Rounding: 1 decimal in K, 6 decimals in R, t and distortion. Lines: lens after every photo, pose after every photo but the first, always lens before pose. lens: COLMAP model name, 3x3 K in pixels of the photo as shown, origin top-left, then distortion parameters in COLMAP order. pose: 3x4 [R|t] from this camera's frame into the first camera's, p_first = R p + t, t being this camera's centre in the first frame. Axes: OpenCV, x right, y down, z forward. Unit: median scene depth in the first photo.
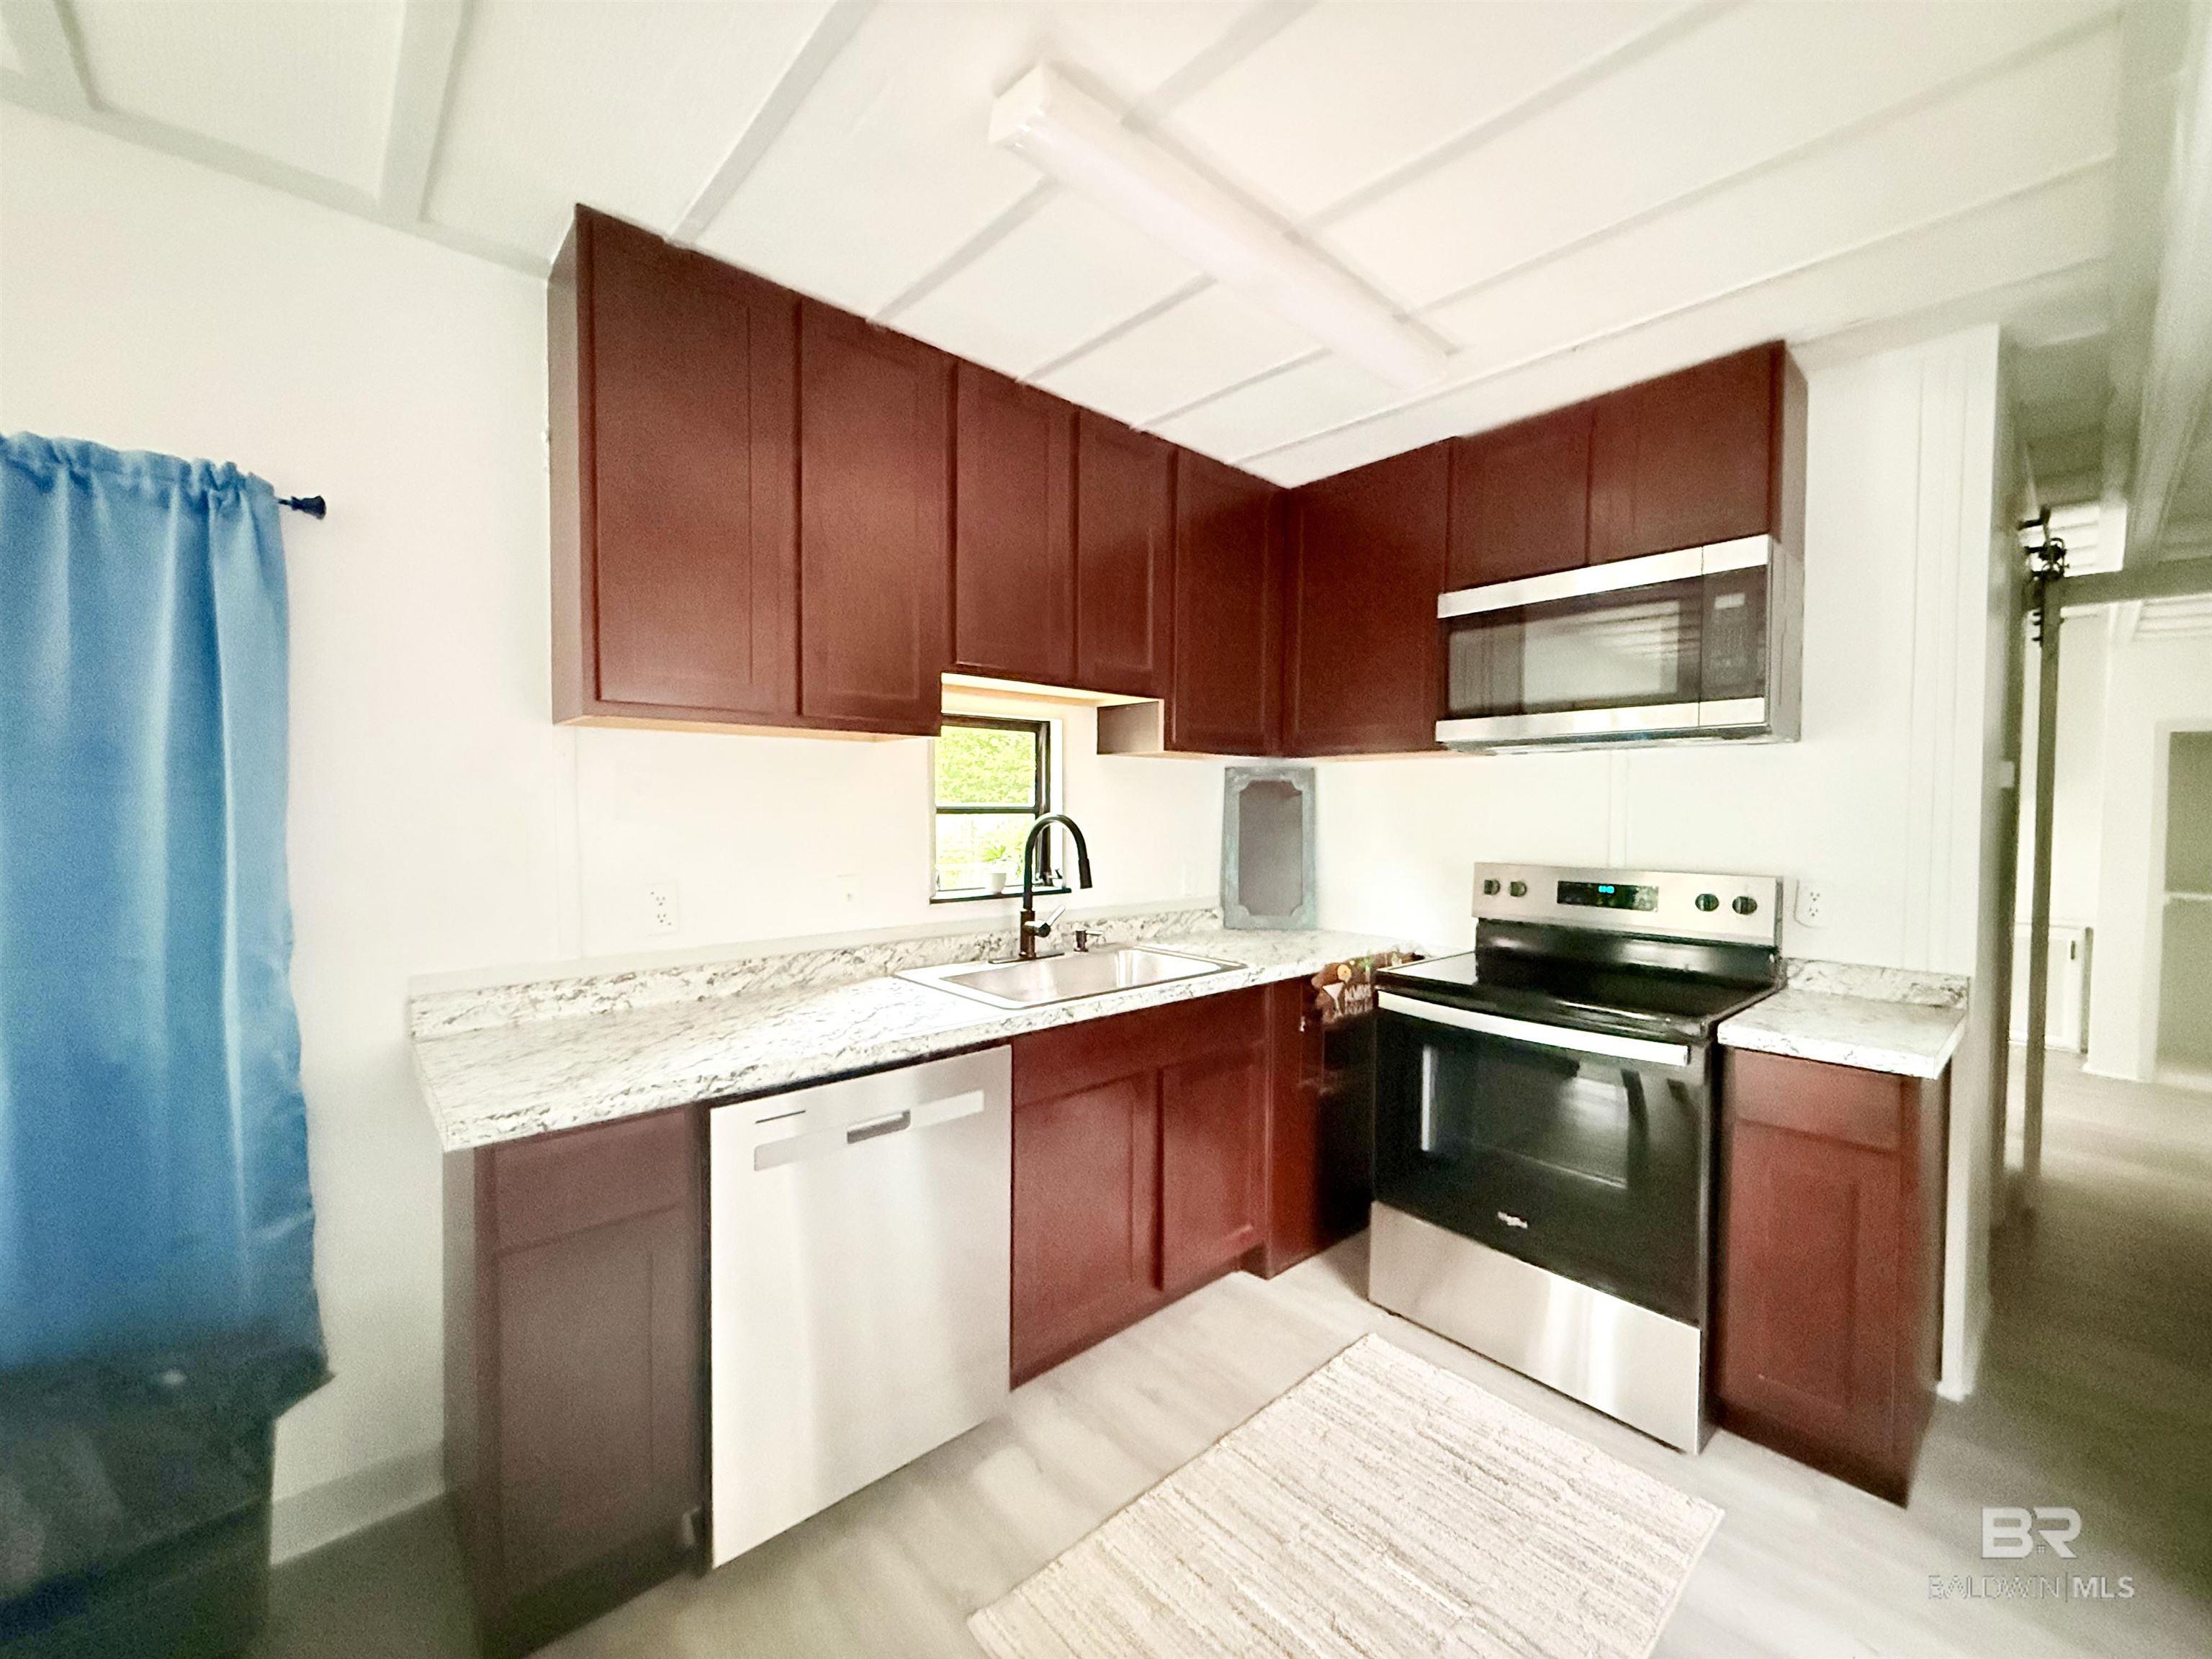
lens RADIAL K [[876.9, 0, 1101.7], [0, 876.9, 824.2], [0, 0, 1]] dist [-0.000855, 0.000194]
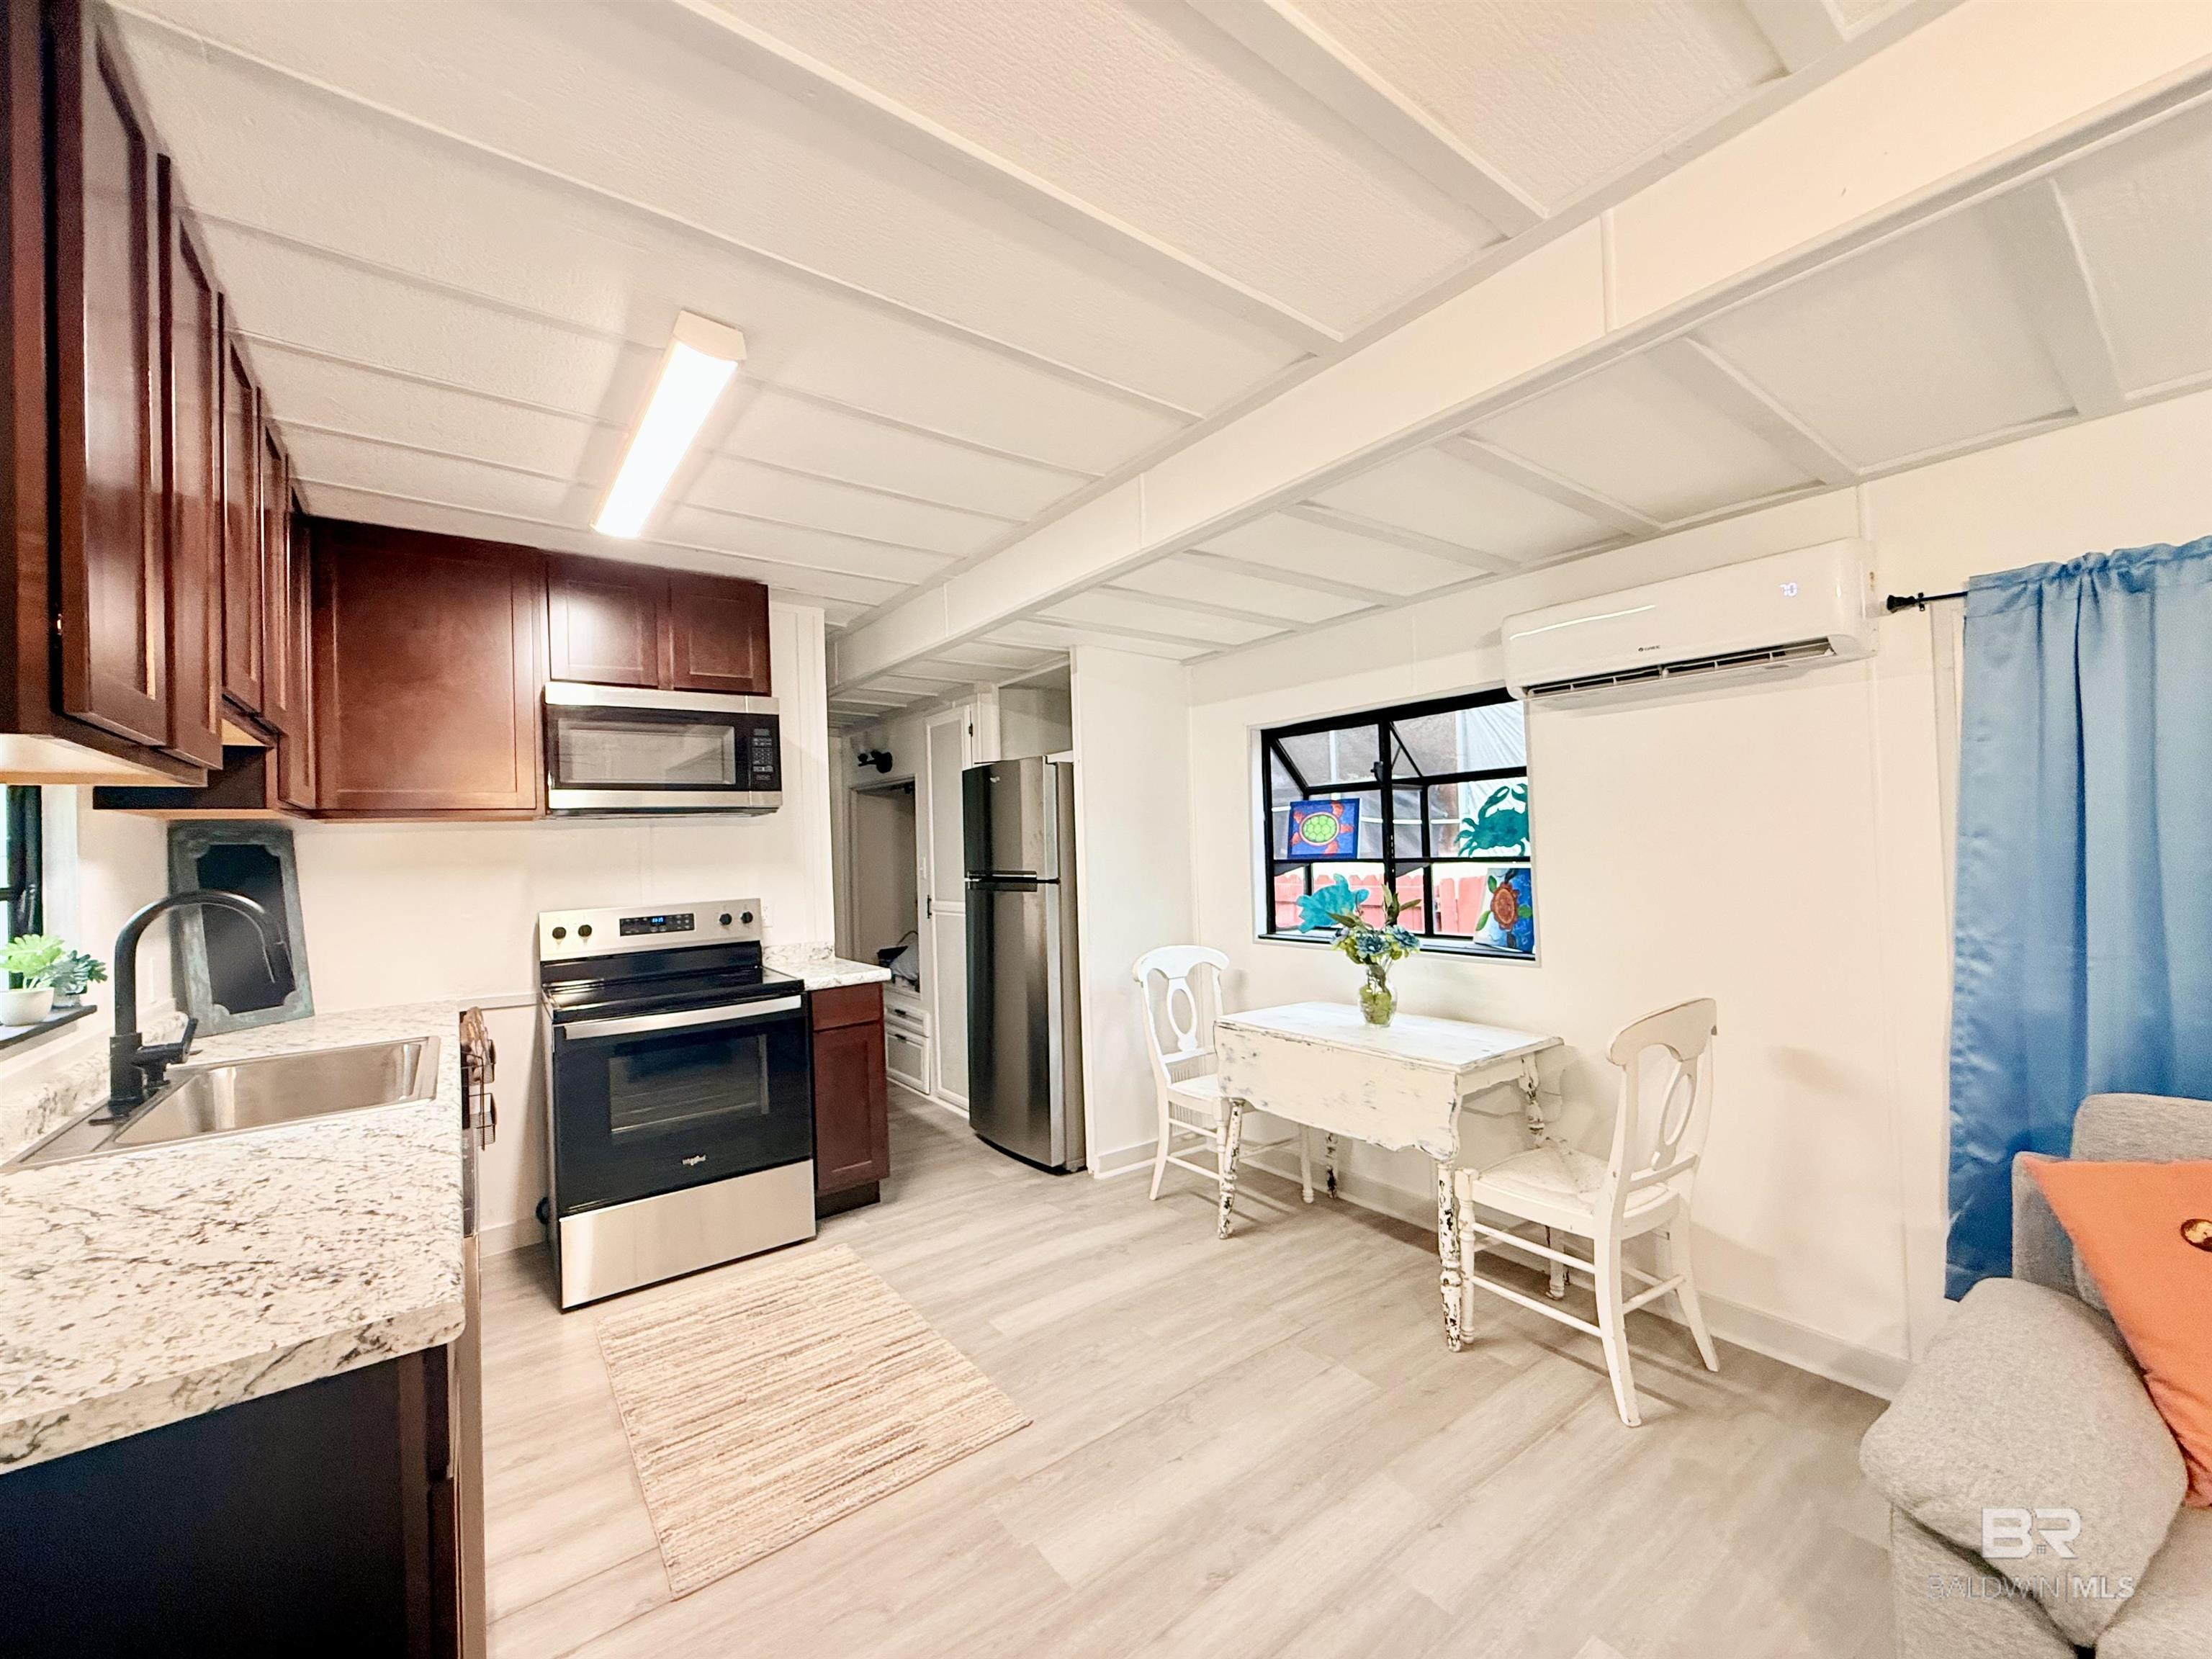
lens RADIAL K [[882.0, 0, 1106.0], [0, 882.0, 829.5], [0, 0, 1]] dist [-0.003351, -0.000187]
pose [[0.095896, 0.005047, 0.995379, -0.829789], [0.058326, 0.998240, -0.010681, -0.013821], [-0.993681, 0.059081, 0.095433, 0.193553]]
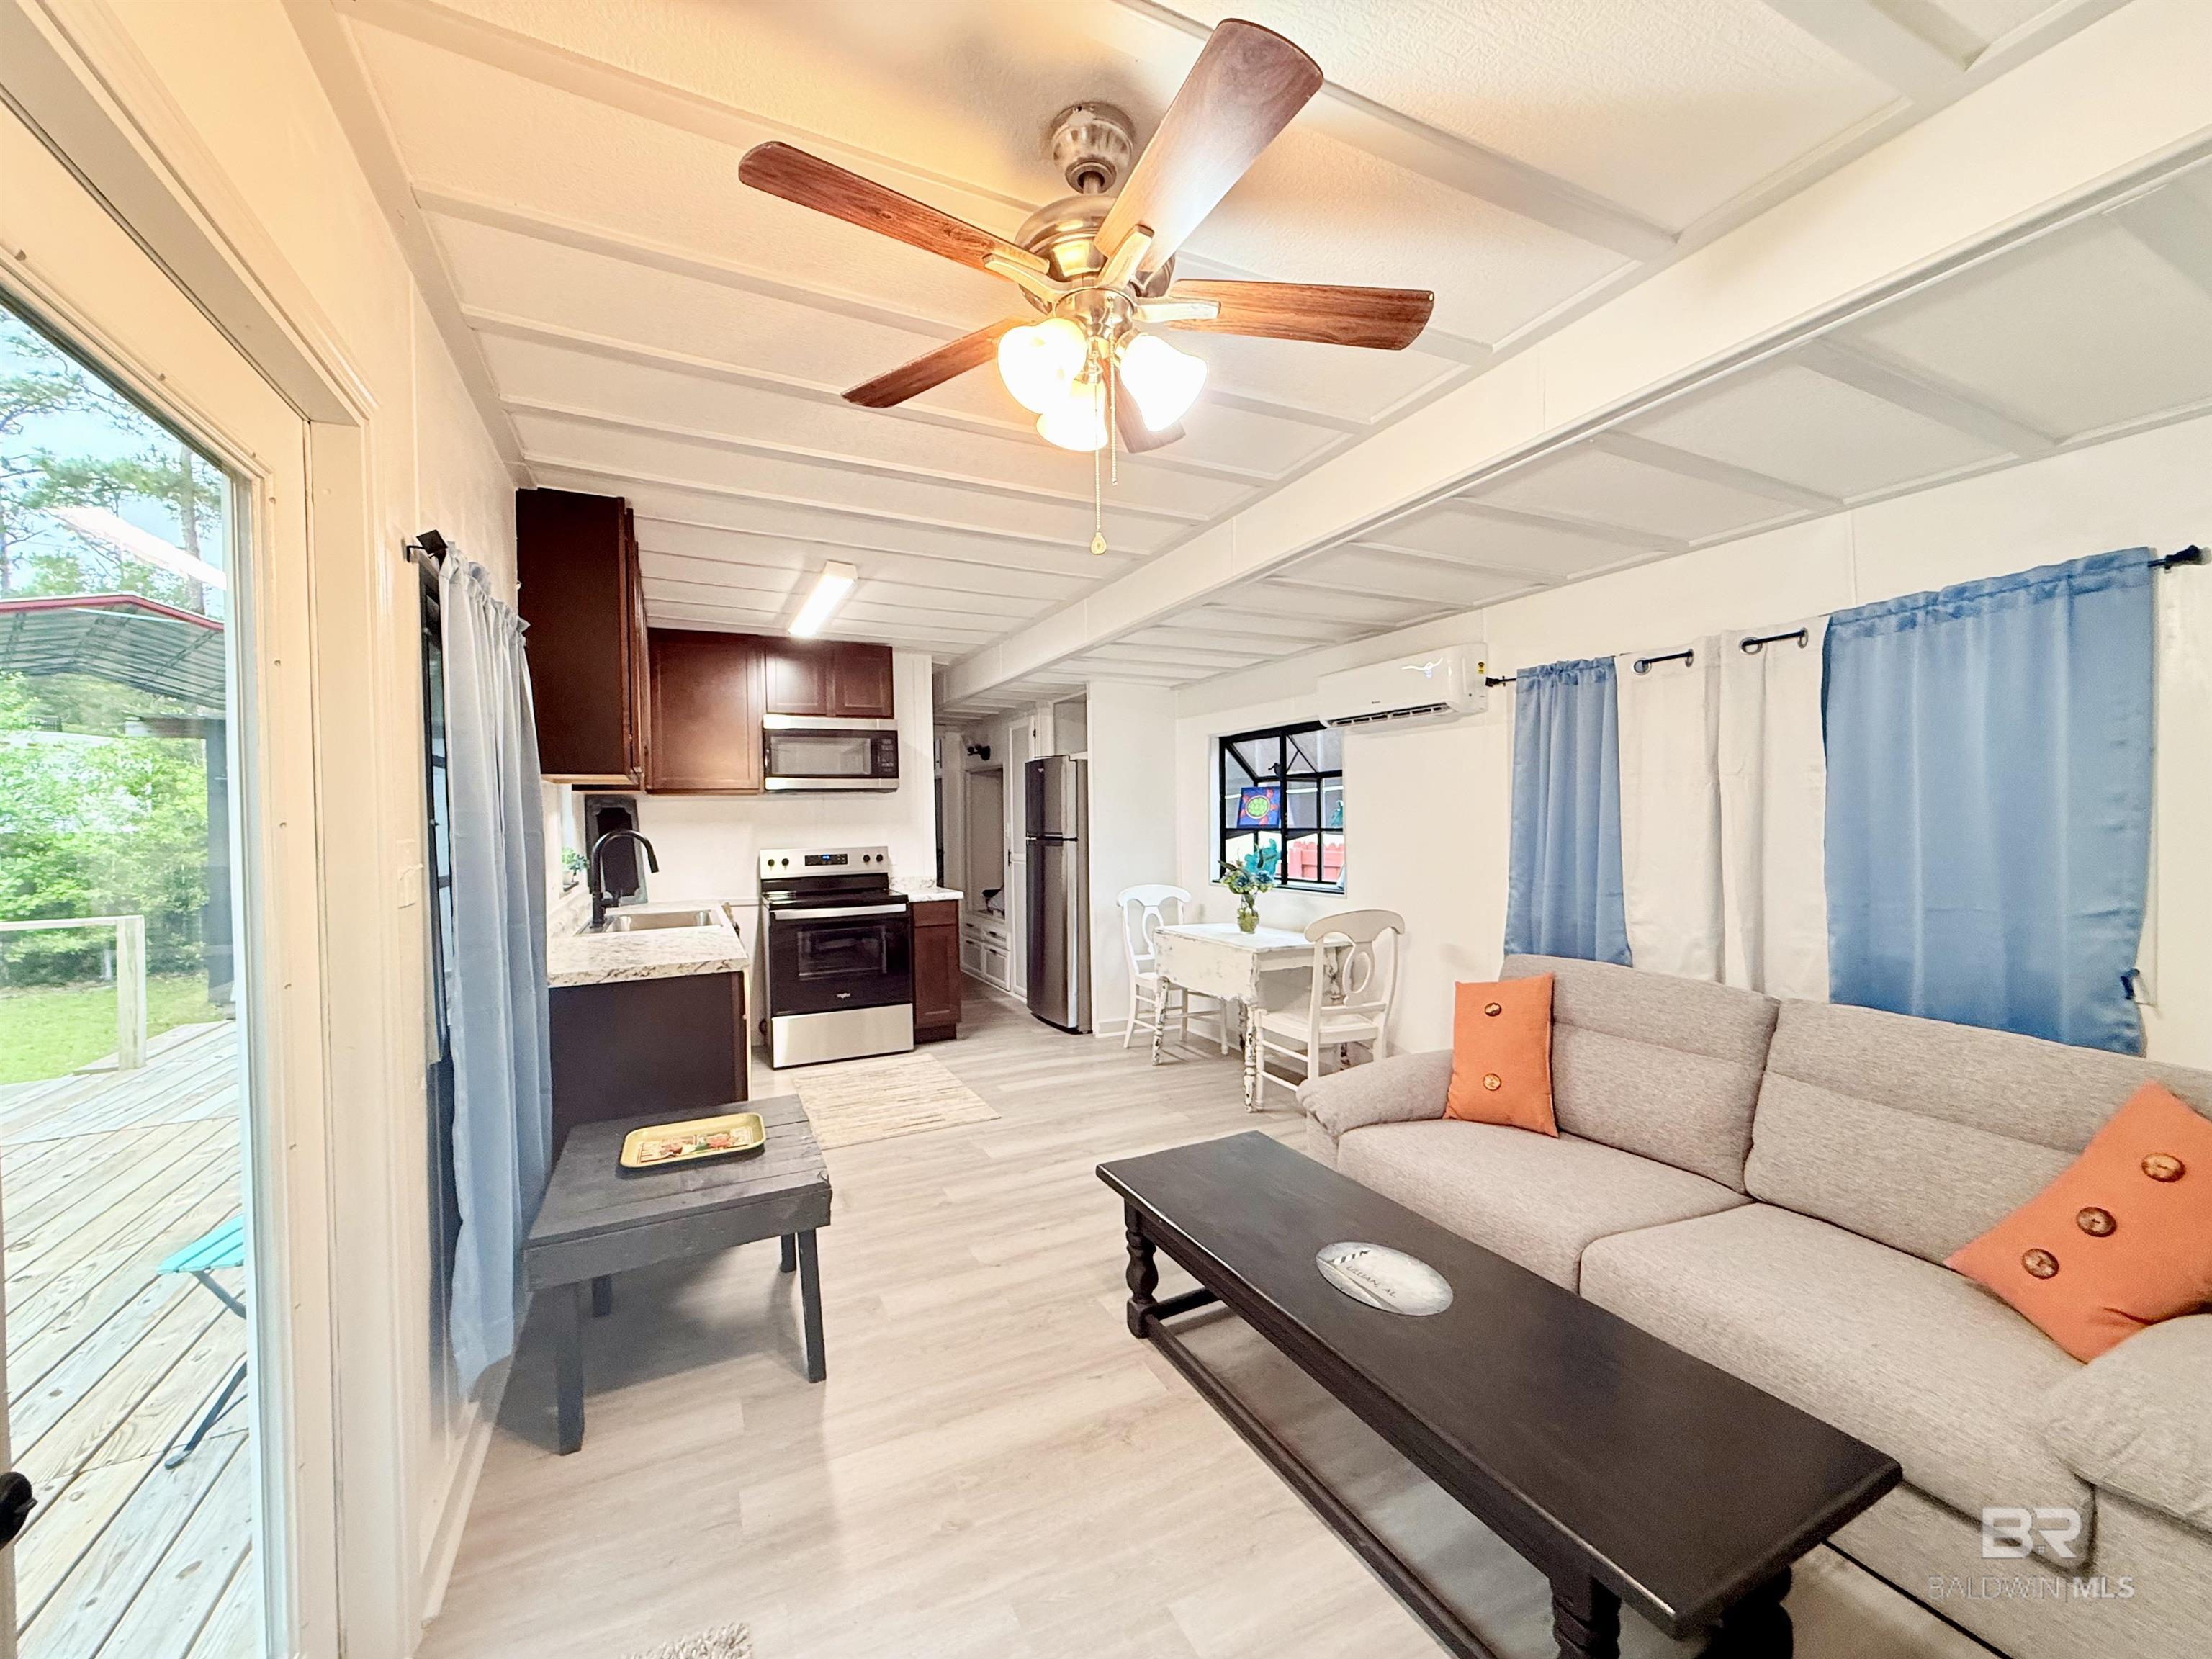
lens RADIAL K [[882.0, 0, 1106.0], [0, 882.0, 829.5], [0, 0, 1]] dist [-0.003351, -0.000187]
pose [[0.275279, -0.024444, 0.961053, -1.572538], [0.041390, 0.999051, 0.013555, 0.002723], [-0.960473, 0.036046, 0.276030, -0.339458]]
